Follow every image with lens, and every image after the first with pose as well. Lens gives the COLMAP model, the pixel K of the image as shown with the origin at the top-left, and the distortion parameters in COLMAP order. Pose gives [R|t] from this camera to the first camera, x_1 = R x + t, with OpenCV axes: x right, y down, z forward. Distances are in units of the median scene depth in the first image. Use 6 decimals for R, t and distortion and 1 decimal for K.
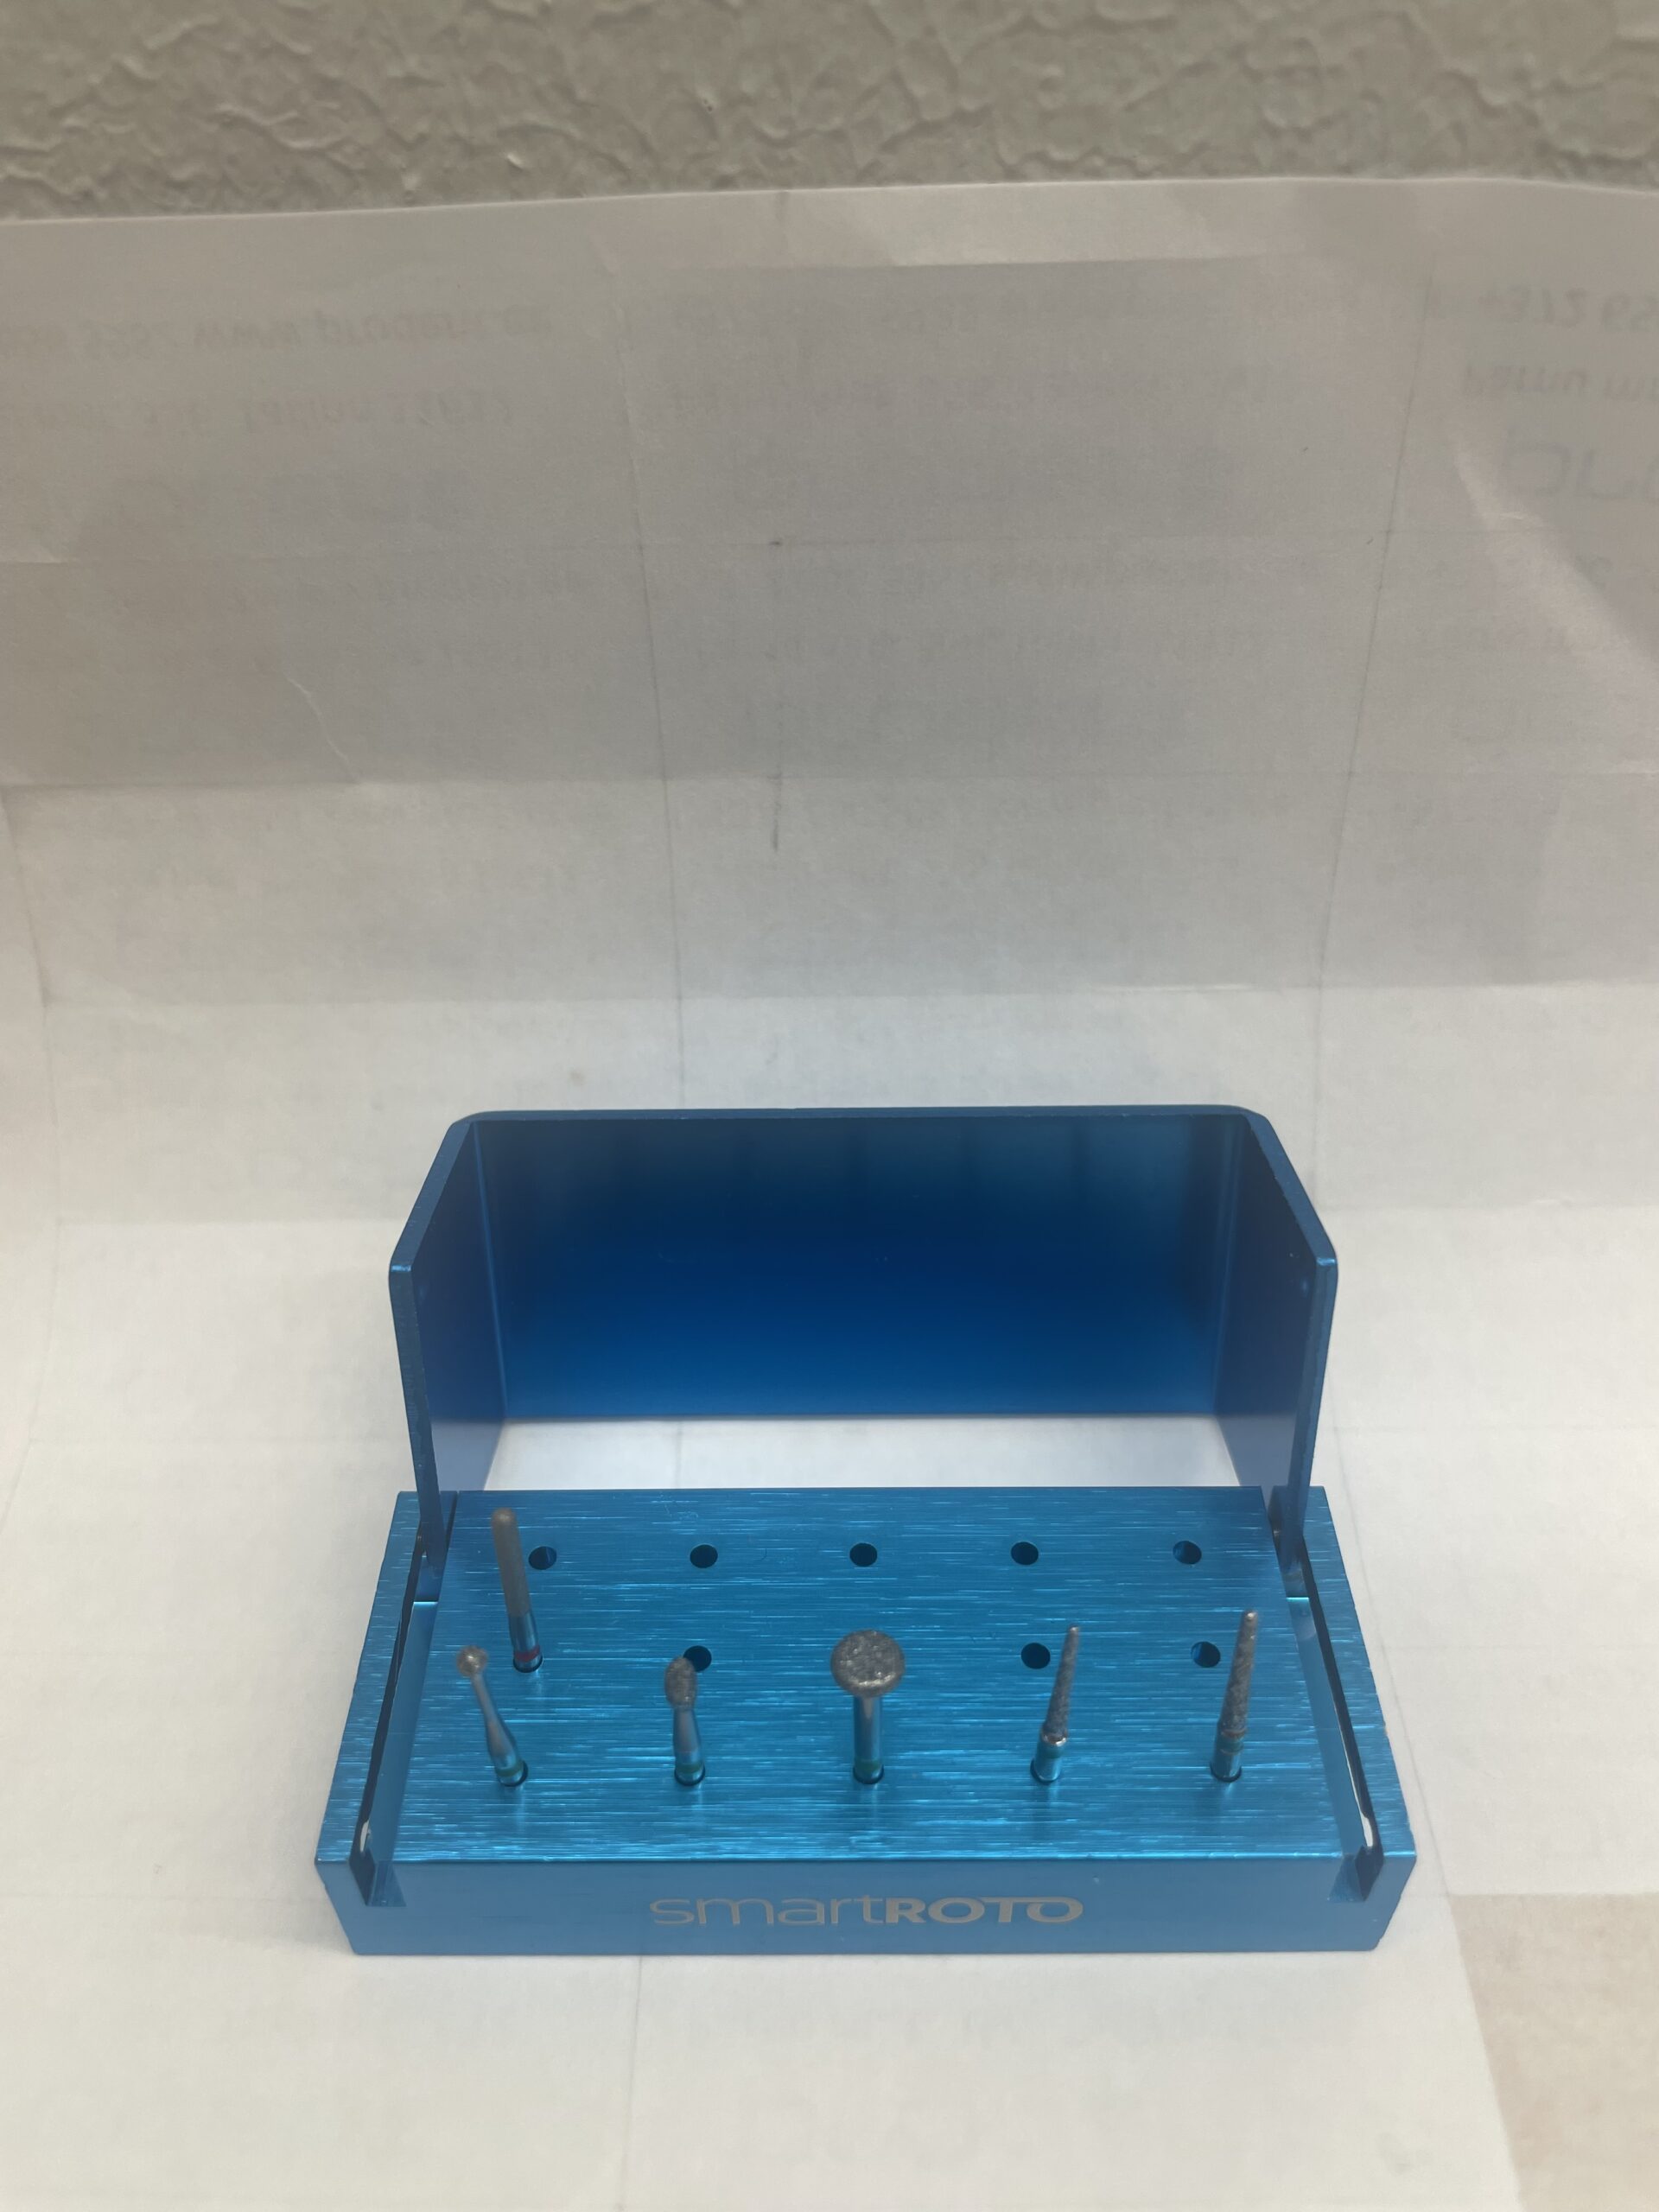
lens RADIAL K [[1900.0, 0, 887.9], [0, 1900.0, 1067.0], [0, 0, 1]] dist [0.004419, -0.070967]
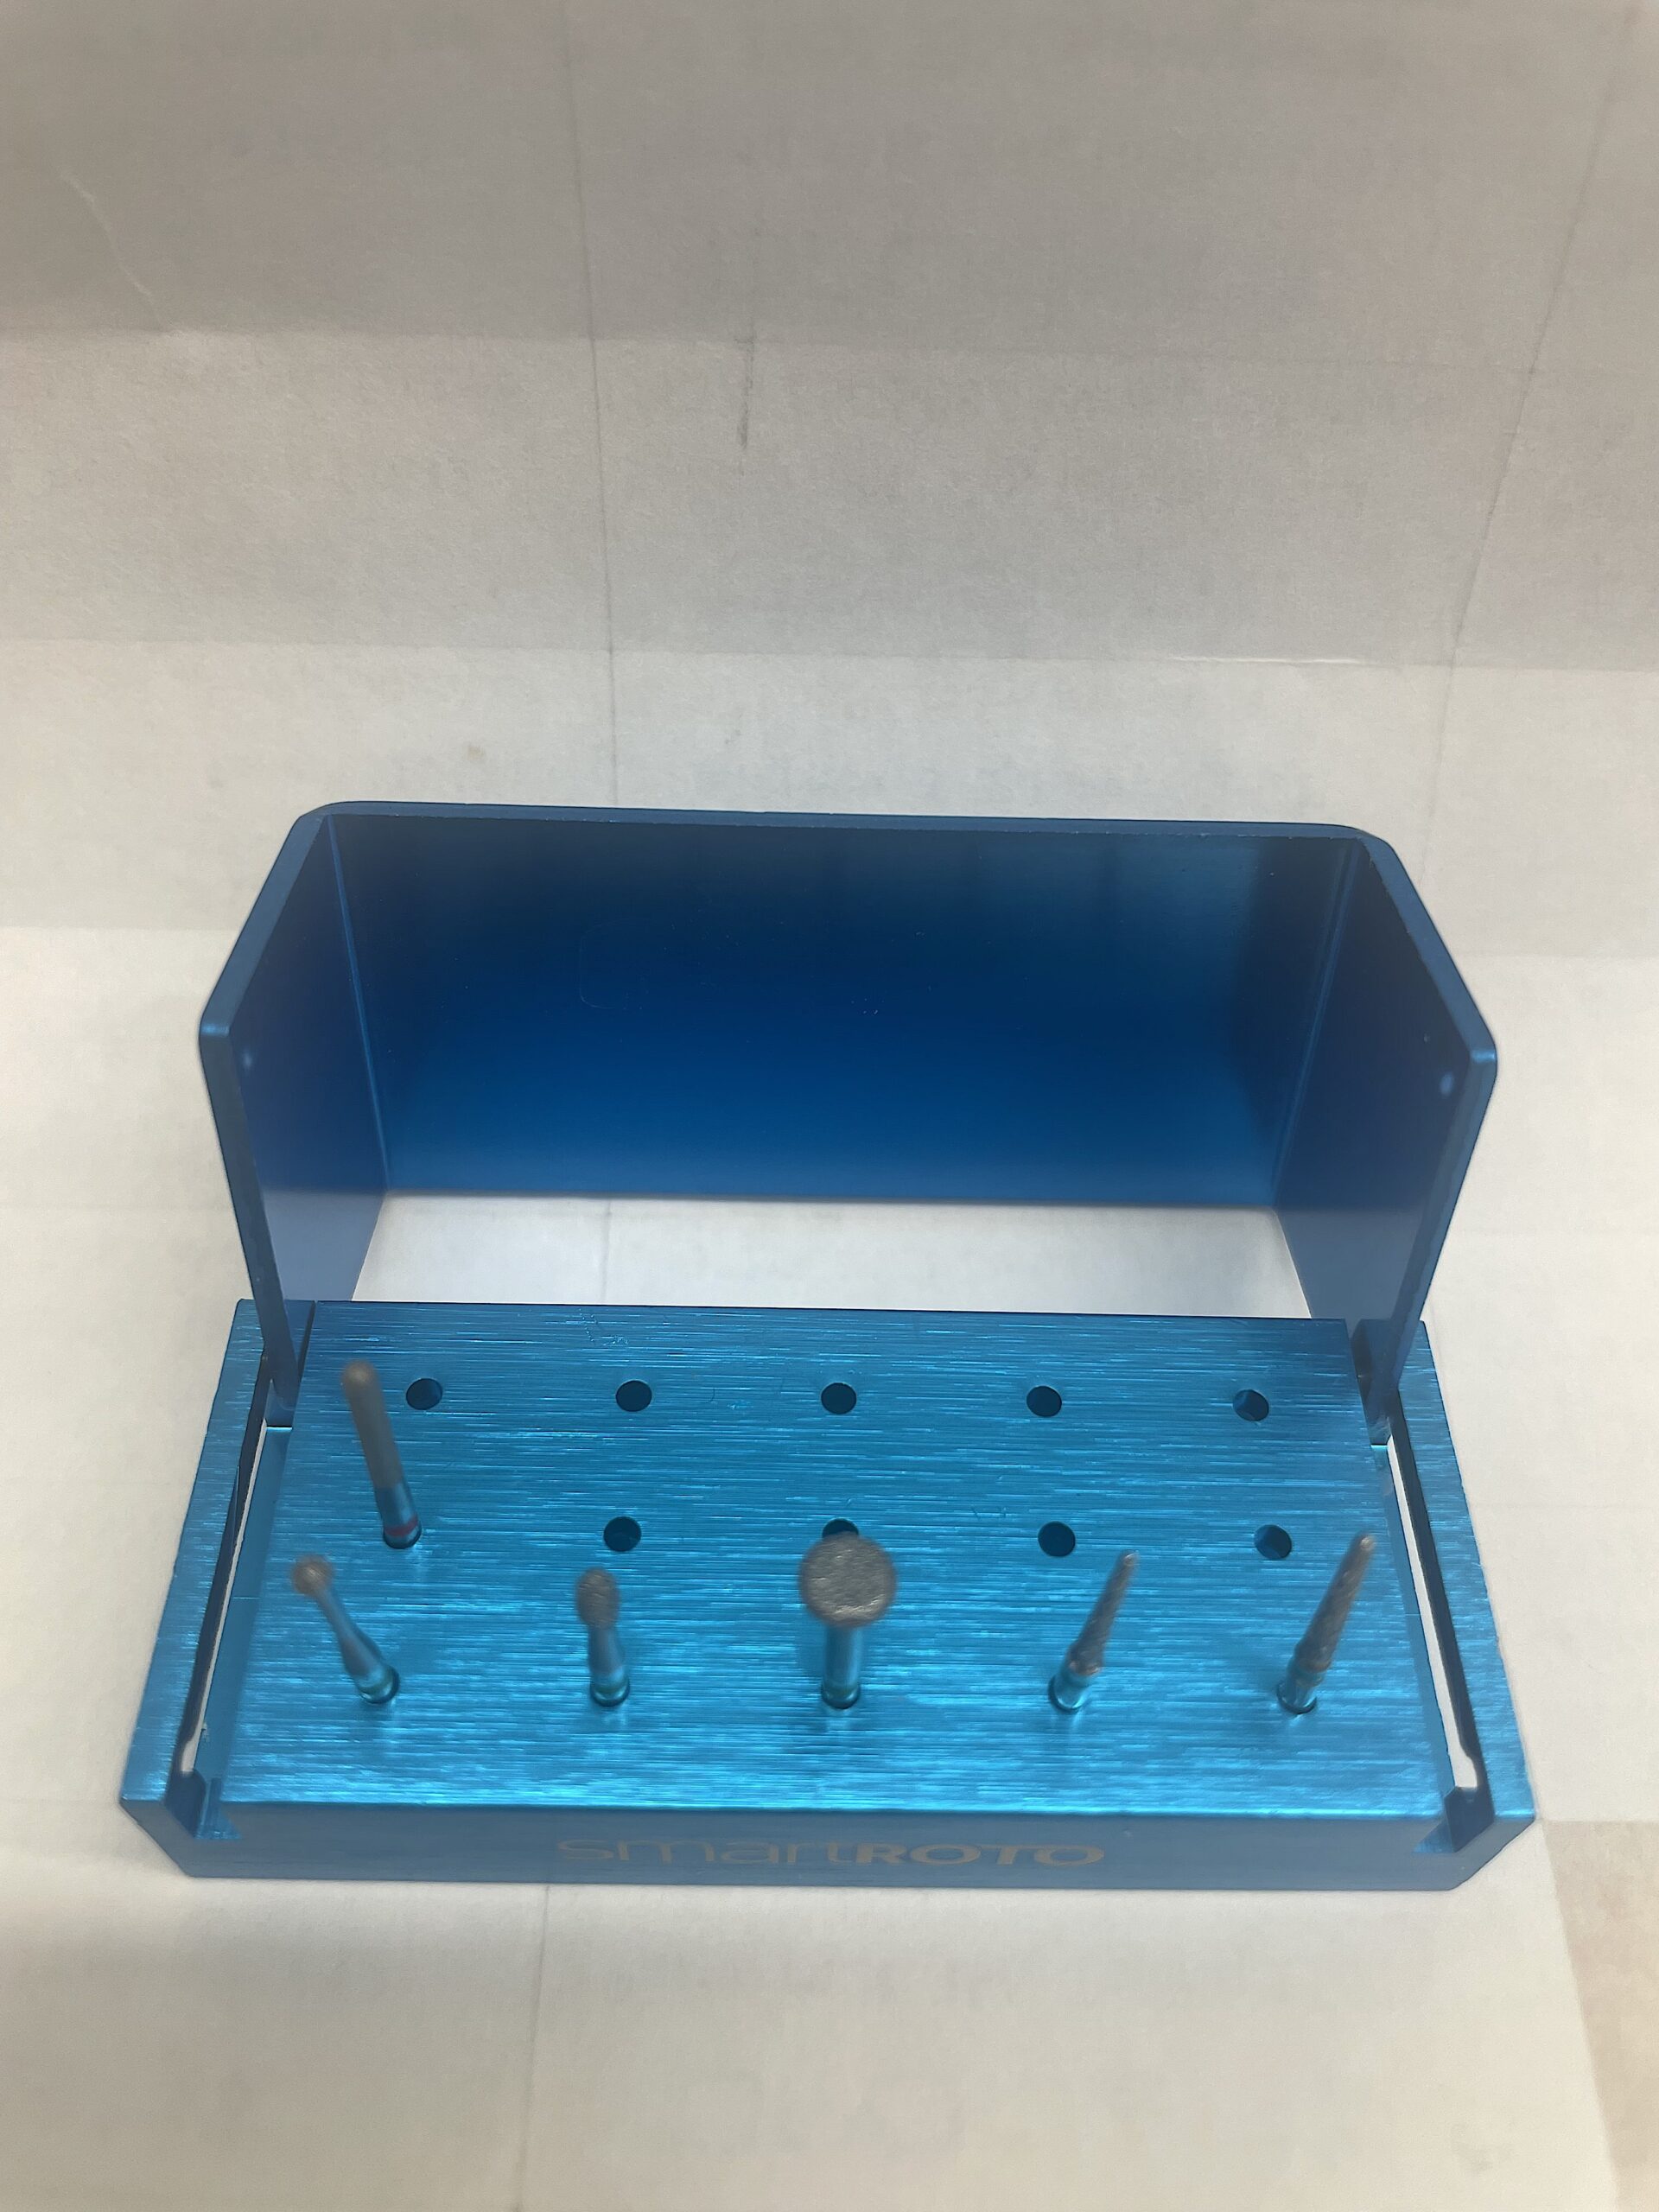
lens RADIAL K [[1824.2, 0, 848.0], [0, 1824.2, 1100.5], [0, 0, 1]] dist [0.002861, -0.067835]
pose [[0.999395, 0.032223, 0.013098, -0.022777], [-0.034250, 0.977324, 0.208960, -0.018822], [-0.006068, -0.209282, 0.977836, 0.294089]]
